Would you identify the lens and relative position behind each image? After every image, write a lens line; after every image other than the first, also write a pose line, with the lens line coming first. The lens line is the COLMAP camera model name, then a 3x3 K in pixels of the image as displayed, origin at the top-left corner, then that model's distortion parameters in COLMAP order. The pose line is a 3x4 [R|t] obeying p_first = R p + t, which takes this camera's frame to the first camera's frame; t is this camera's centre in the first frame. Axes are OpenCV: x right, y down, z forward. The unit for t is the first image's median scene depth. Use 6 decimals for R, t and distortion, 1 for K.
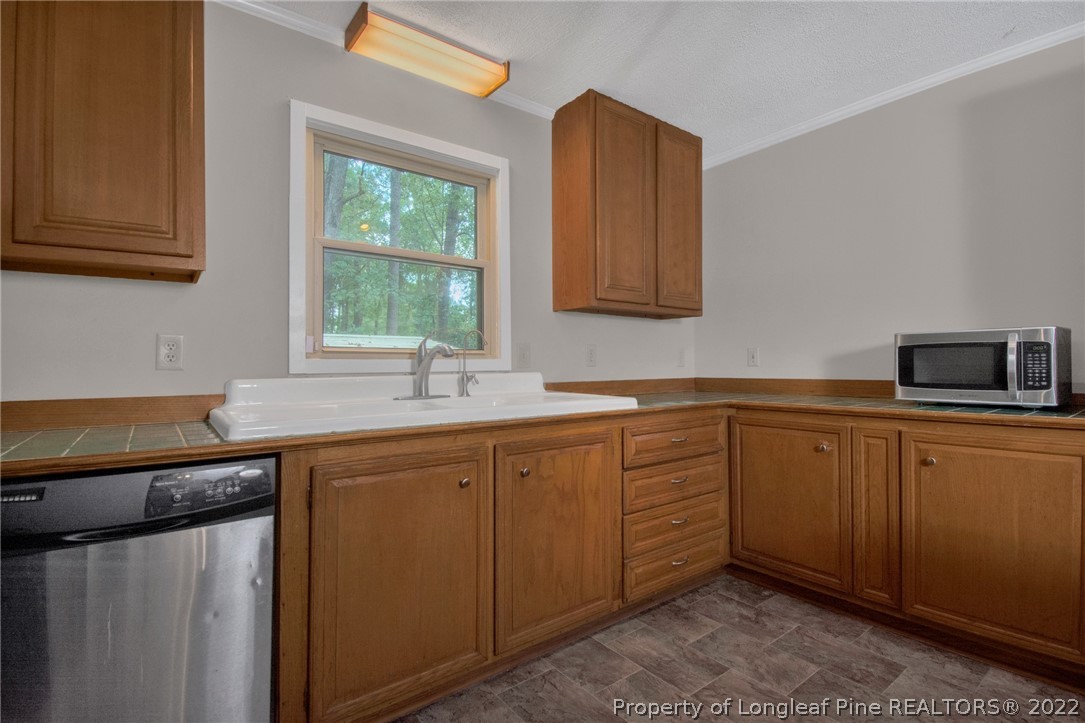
lens RADIAL K [[528.0, 0, 549.7], [0, 528.0, 360.2], [0, 0, 1]] dist [0.002503, -0.001040]
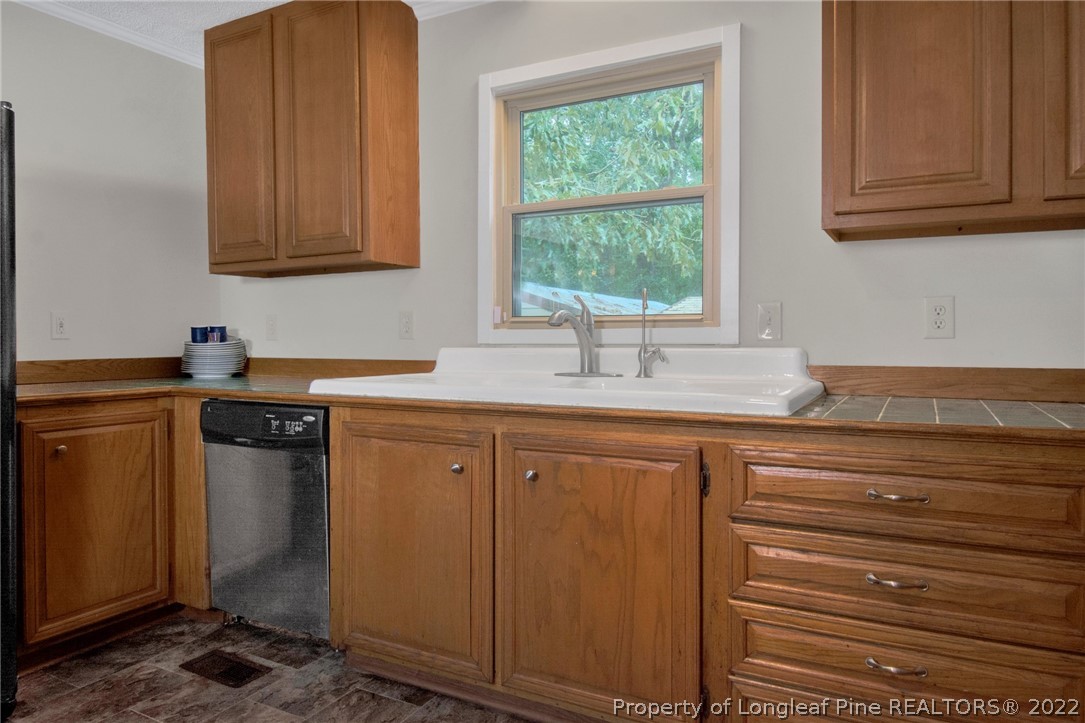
lens RADIAL K [[689.3, 0, 542.7], [0, 689.3, 353.3], [0, 0, 1]] dist [-0.015399, -0.000389]
pose [[0.404004, 0.023103, -0.914466, 0.760913], [0.006668, 0.999580, 0.028200, 0.006664], [0.914733, -0.017490, 0.403680, 0.537250]]
